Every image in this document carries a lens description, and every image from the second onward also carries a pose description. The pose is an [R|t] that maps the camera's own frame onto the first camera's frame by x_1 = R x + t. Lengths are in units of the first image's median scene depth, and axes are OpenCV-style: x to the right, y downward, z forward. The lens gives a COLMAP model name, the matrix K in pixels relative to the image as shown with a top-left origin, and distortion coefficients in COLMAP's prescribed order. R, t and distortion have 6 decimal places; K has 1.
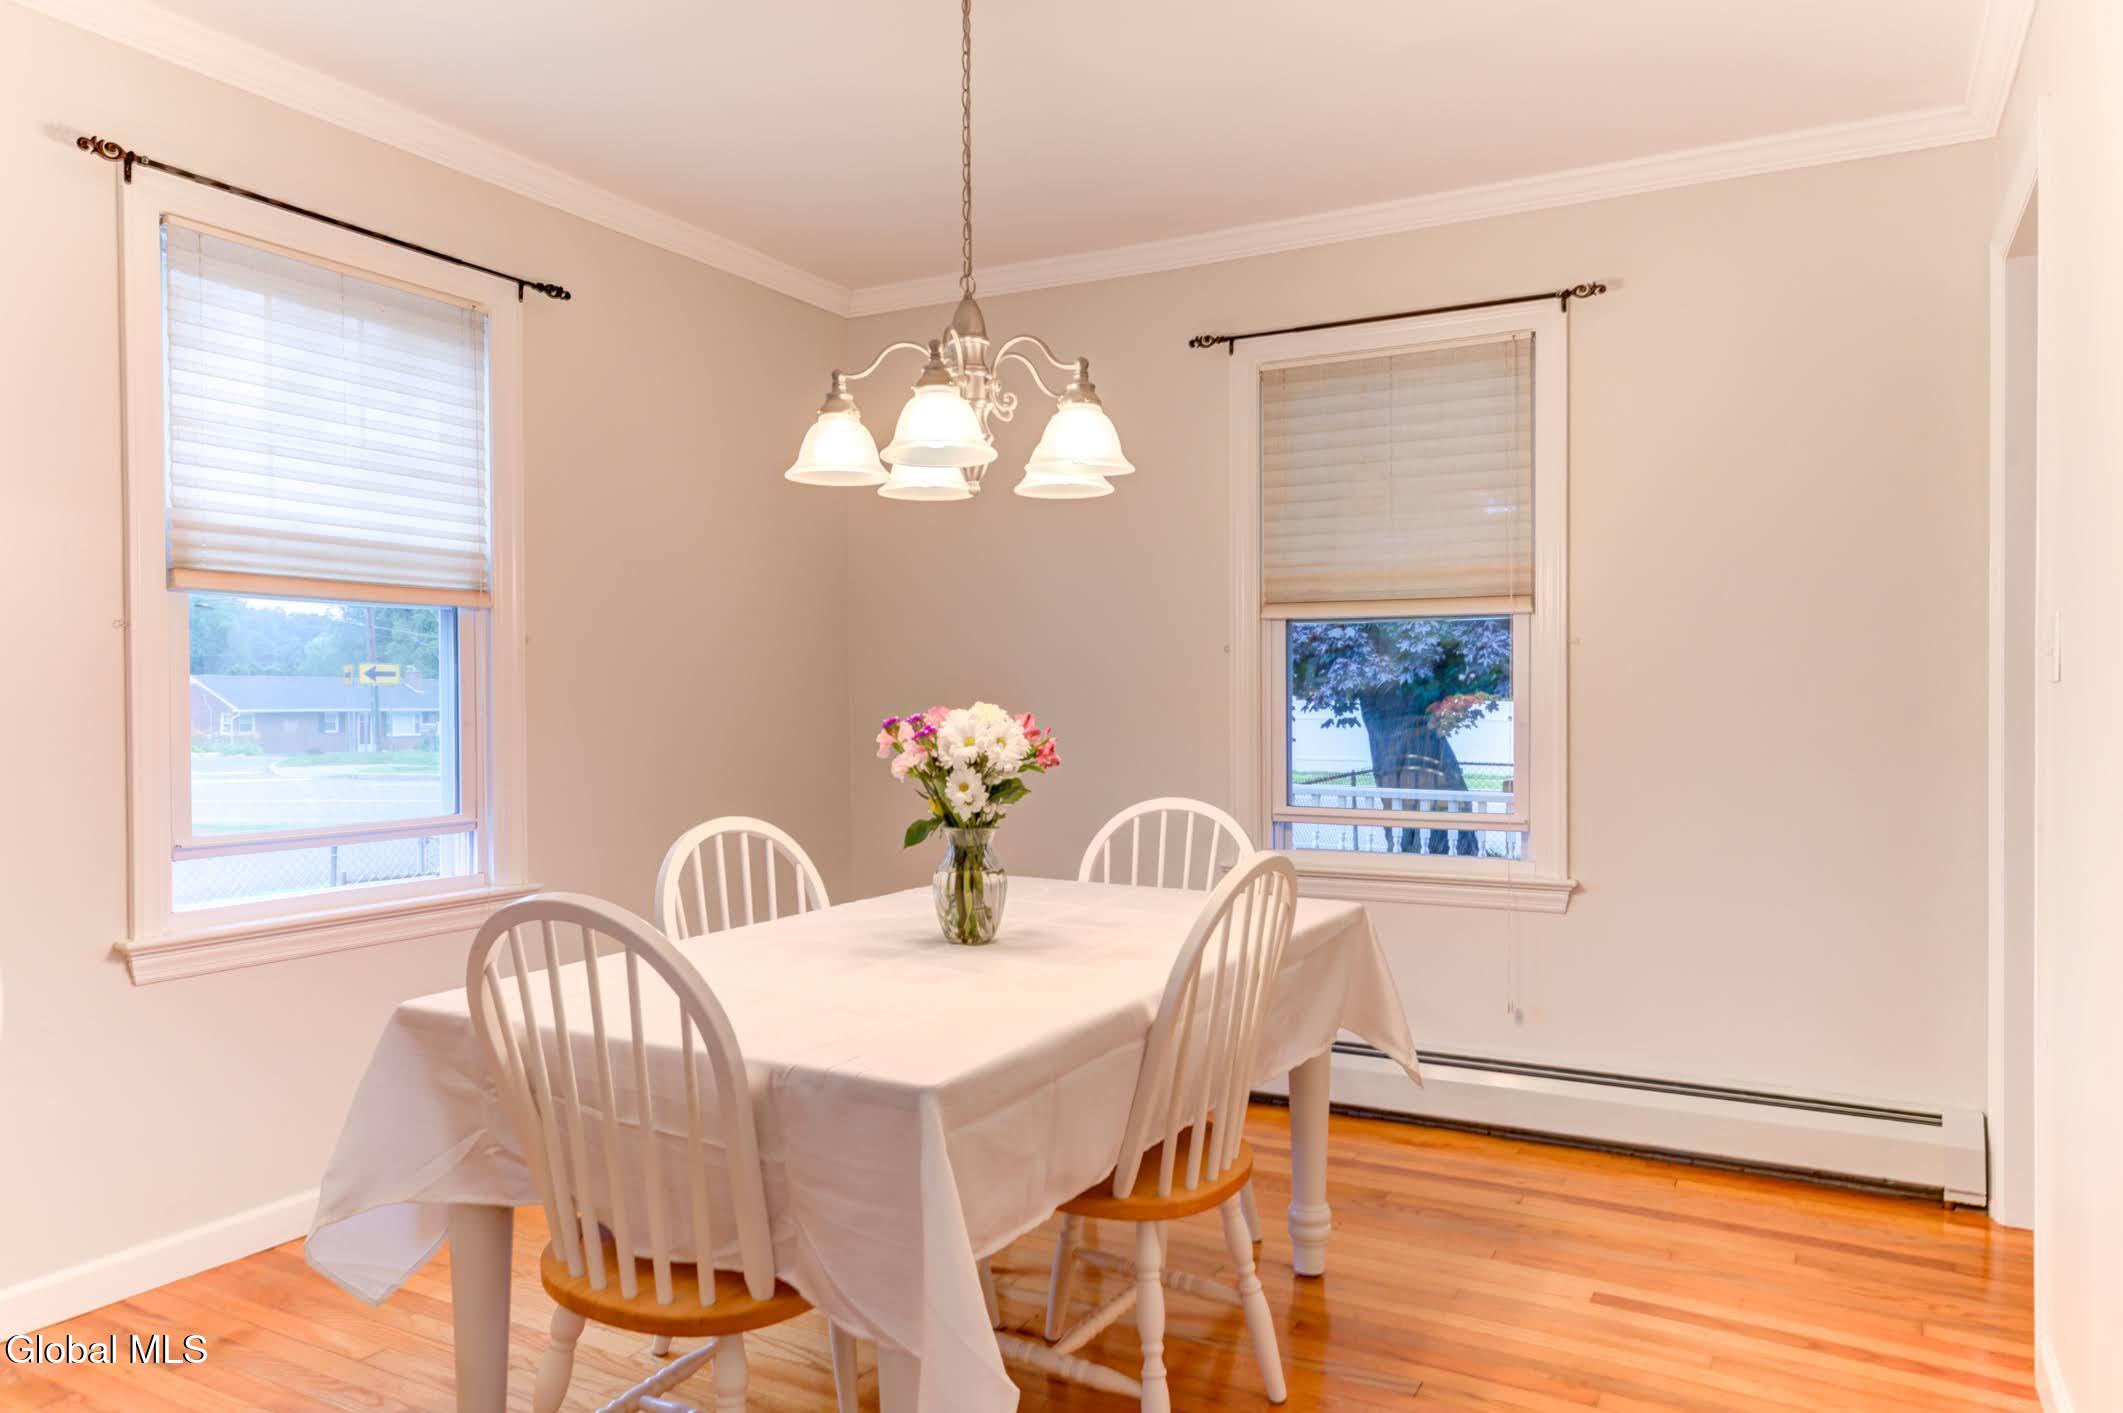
lens RADIAL K [[1423.2, 0, 1061.5], [0, 1423.2, 706.5], [0, 0, 1]] dist [0.017986, -0.002885]
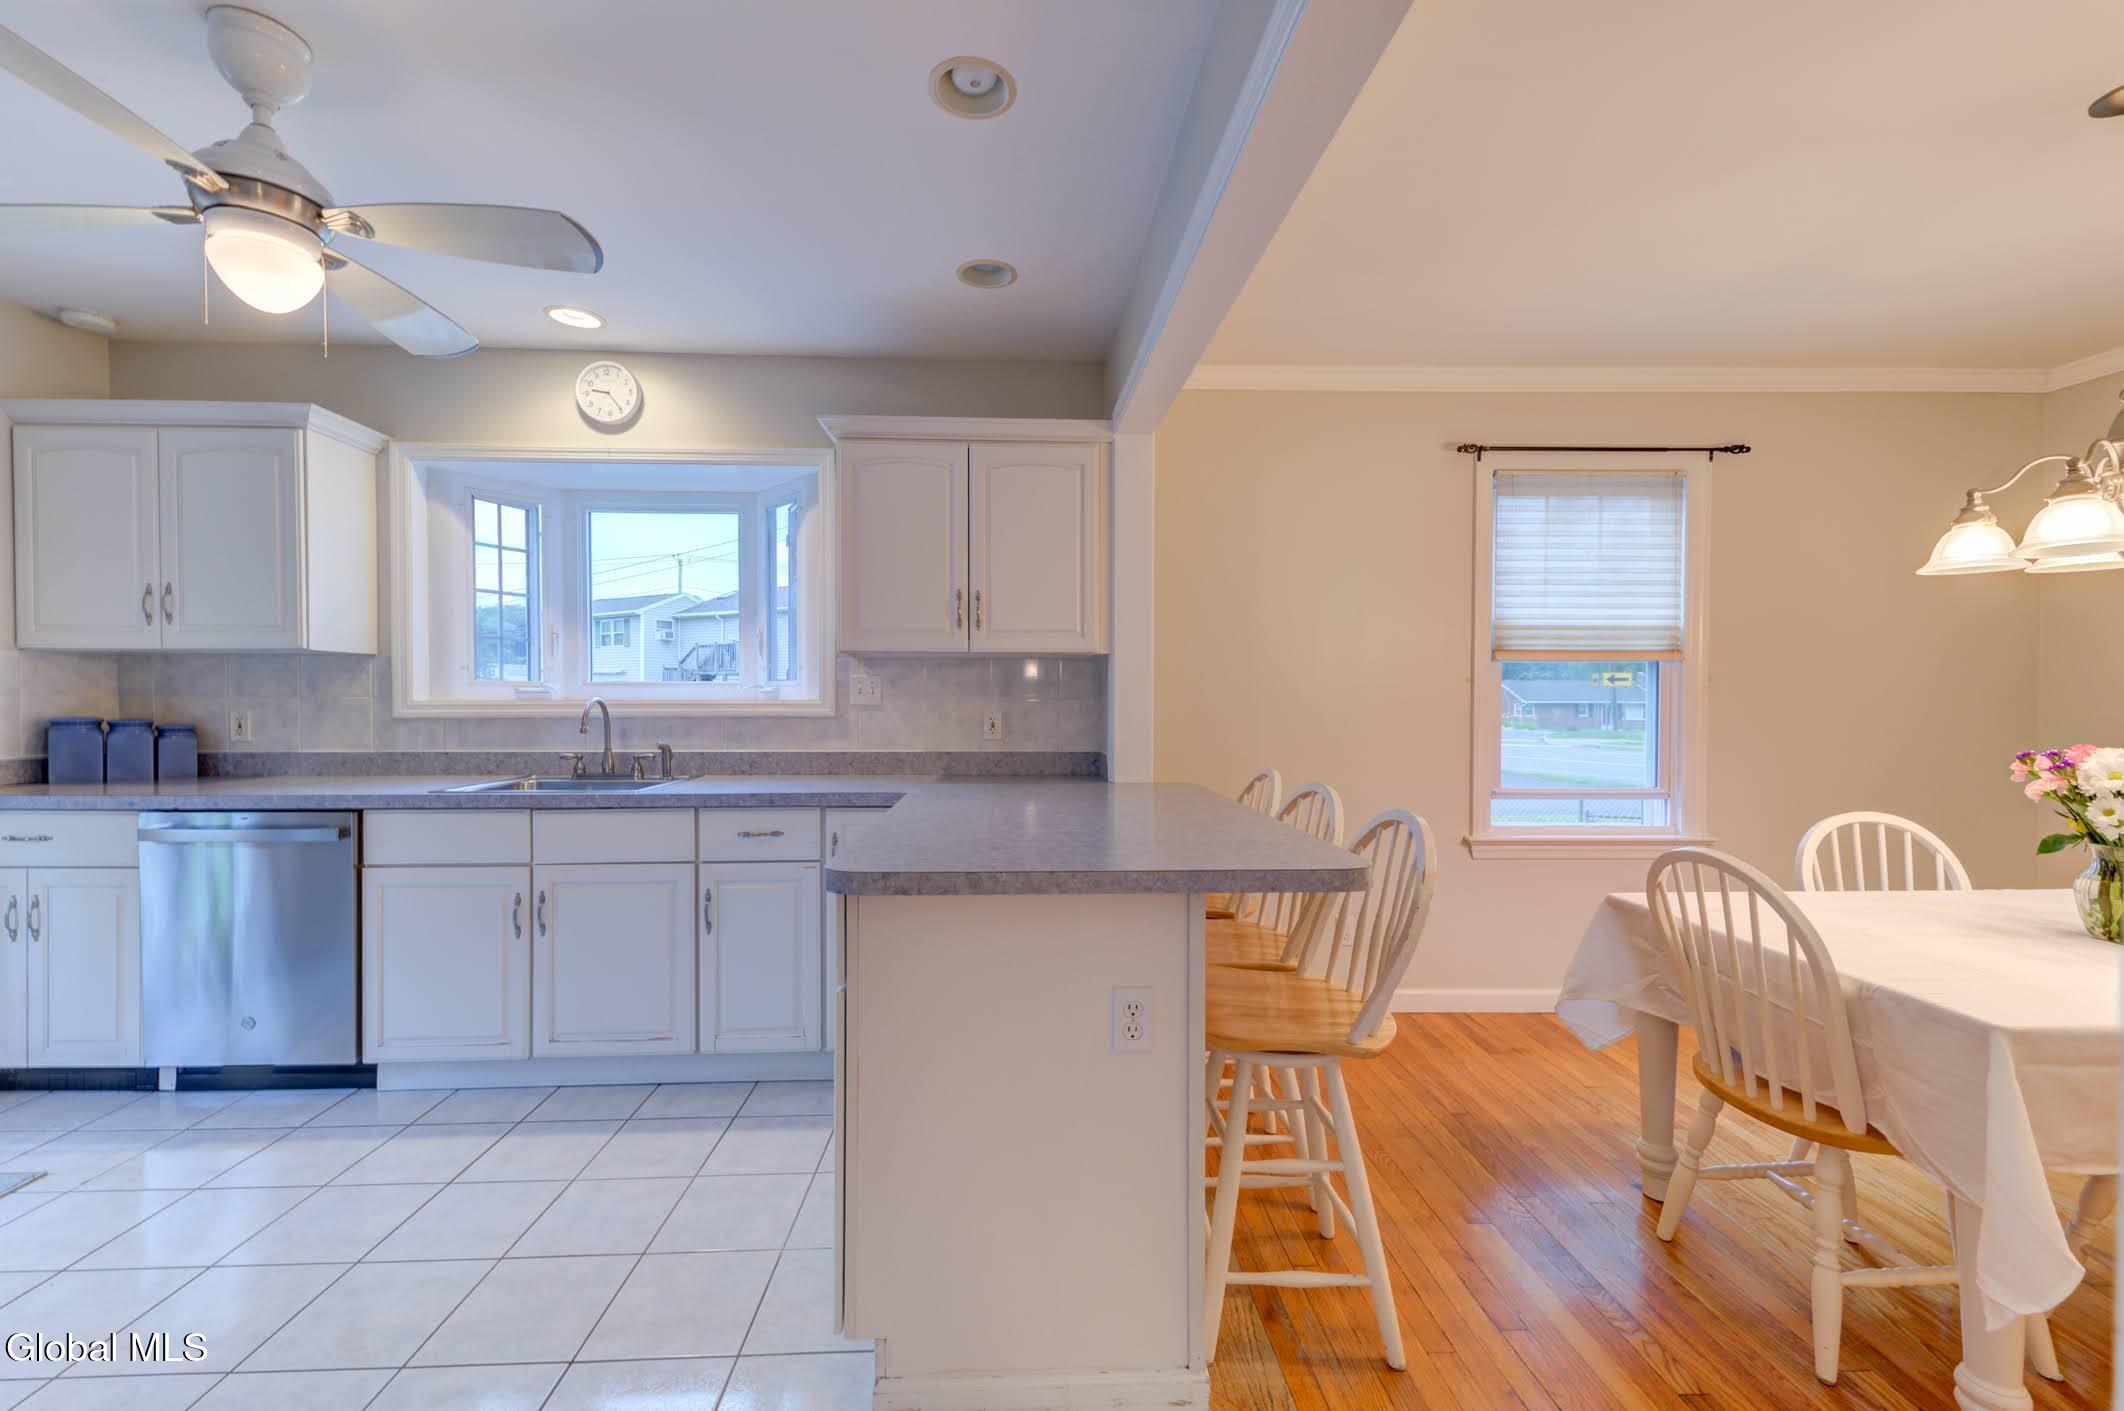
lens RADIAL K [[877.3, 0, 1062.0], [0, 877.3, 705.5], [0, 0, 1]] dist [0.024497, -0.008630]
pose [[0.536024, 0.018763, -0.843994, 0.095450], [-0.014028, 0.999813, 0.013318, -0.032963], [0.844086, 0.004701, 0.536187, -0.169394]]
